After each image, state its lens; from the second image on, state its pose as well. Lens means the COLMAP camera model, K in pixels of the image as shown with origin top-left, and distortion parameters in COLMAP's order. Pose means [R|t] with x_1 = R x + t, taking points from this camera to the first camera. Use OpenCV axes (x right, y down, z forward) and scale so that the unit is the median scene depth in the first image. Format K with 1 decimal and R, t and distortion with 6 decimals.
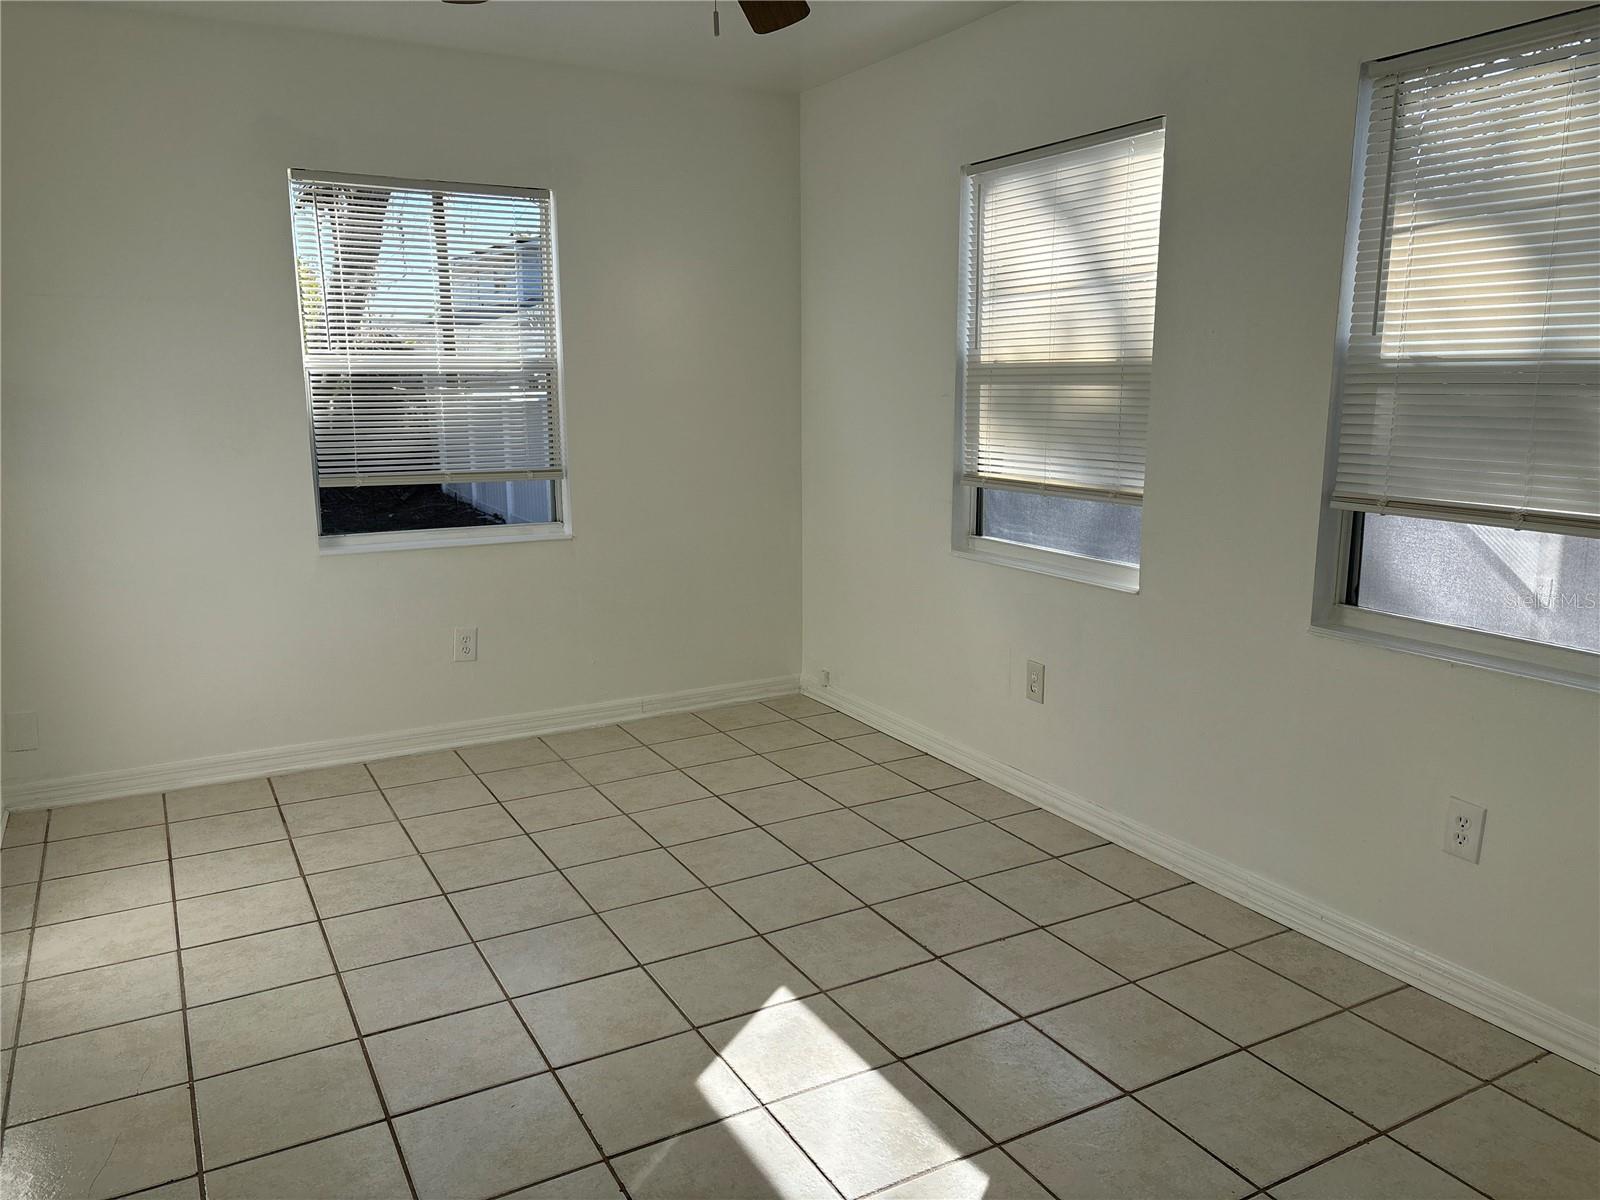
lens RADIAL K [[1208.9, 0, 800.9], [0, 1208.9, 598.8], [0, 0, 1]] dist [0.048723, -0.031936]
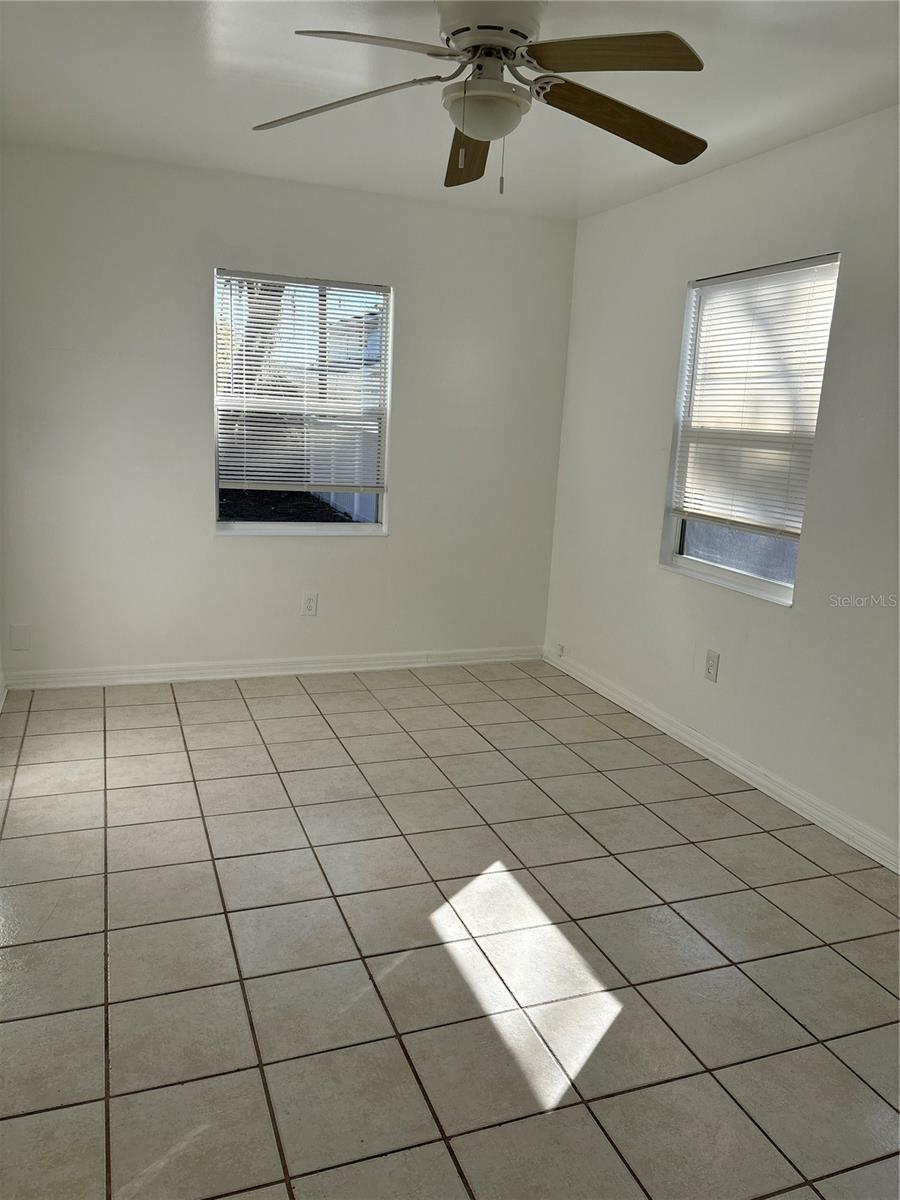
lens RADIAL K [[906.6, 0, 447.4], [0, 906.6, 598.0], [0, 0, 1]] dist [0.048723, -0.031936]
pose [[0.988104, 0.080439, -0.131070, 0.034448], [-0.078608, 0.996723, 0.019088, -0.003759], [0.132176, -0.008557, 0.991189, -0.054285]]
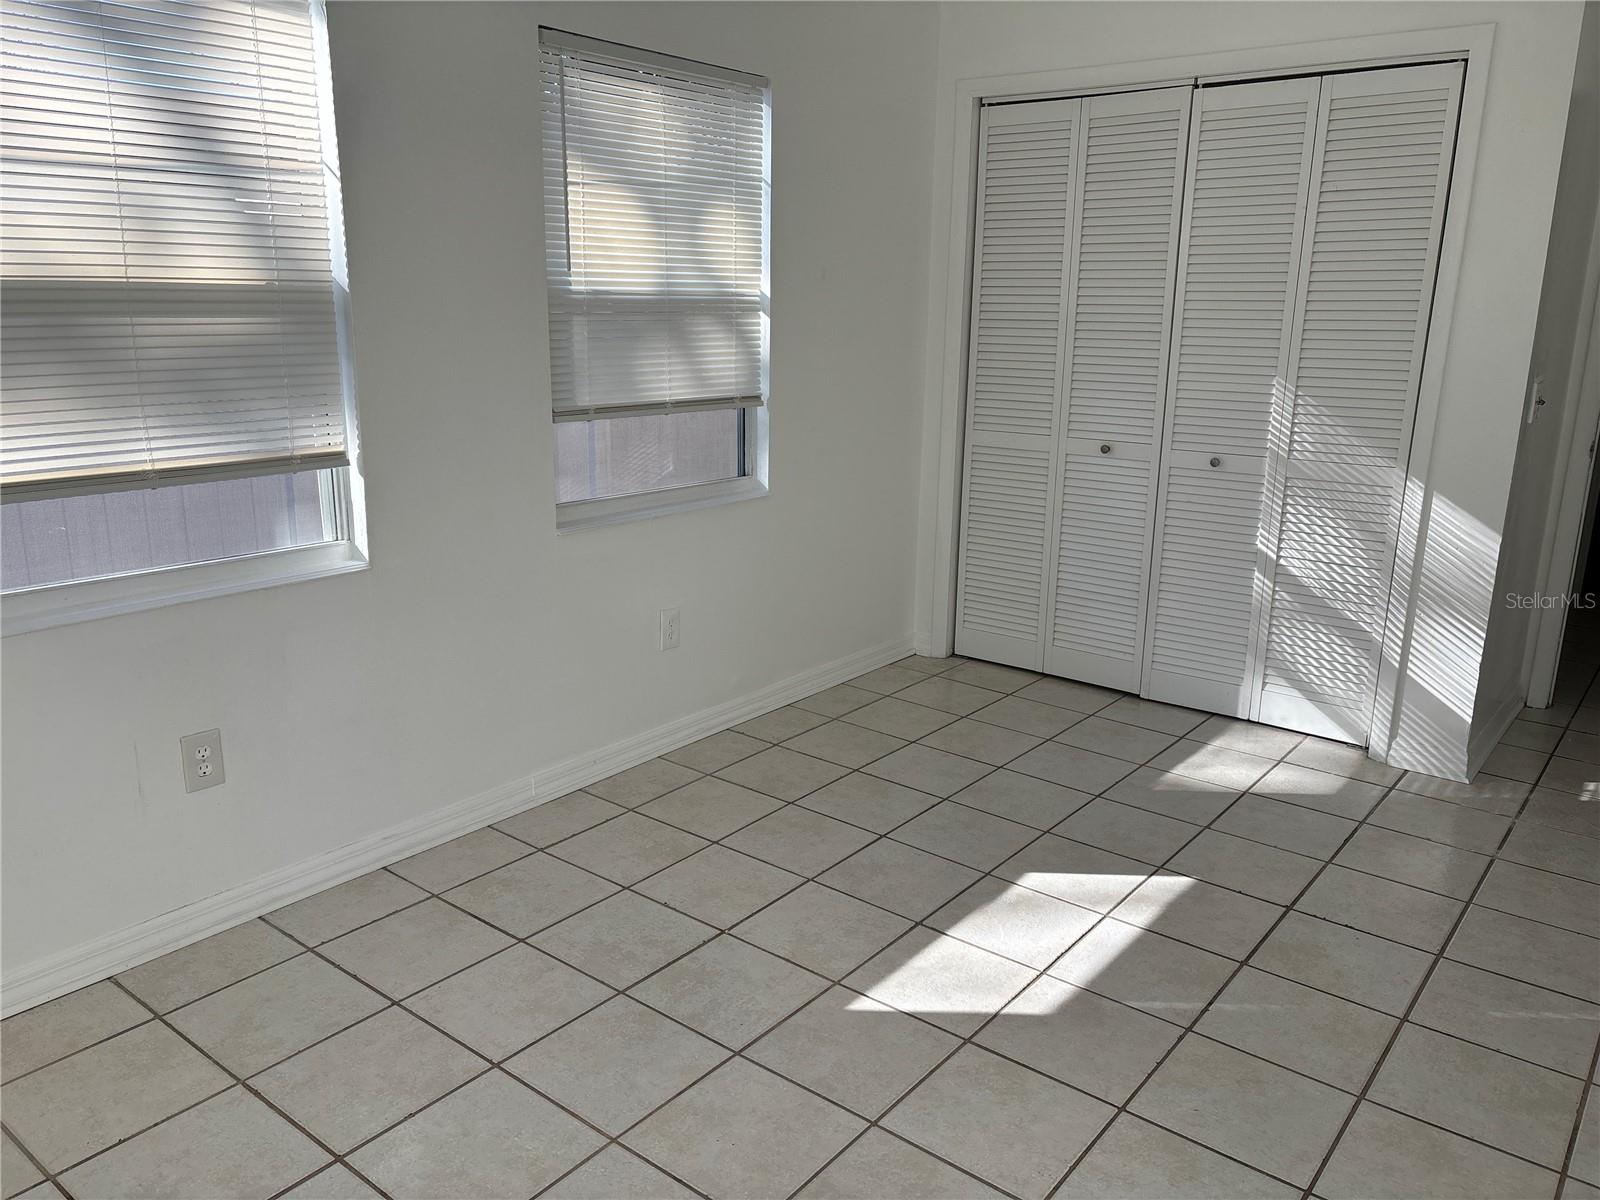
lens RADIAL K [[1208.9, 0, 800.8], [0, 1208.9, 589.0], [0, 0, 1]] dist [0.048723, -0.031936]
pose [[-0.387069, -0.220994, 0.895176, -0.613016], [0.159356, 0.940210, 0.301016, -0.202597], [-0.908176, 0.259166, -0.328709, 1.045956]]
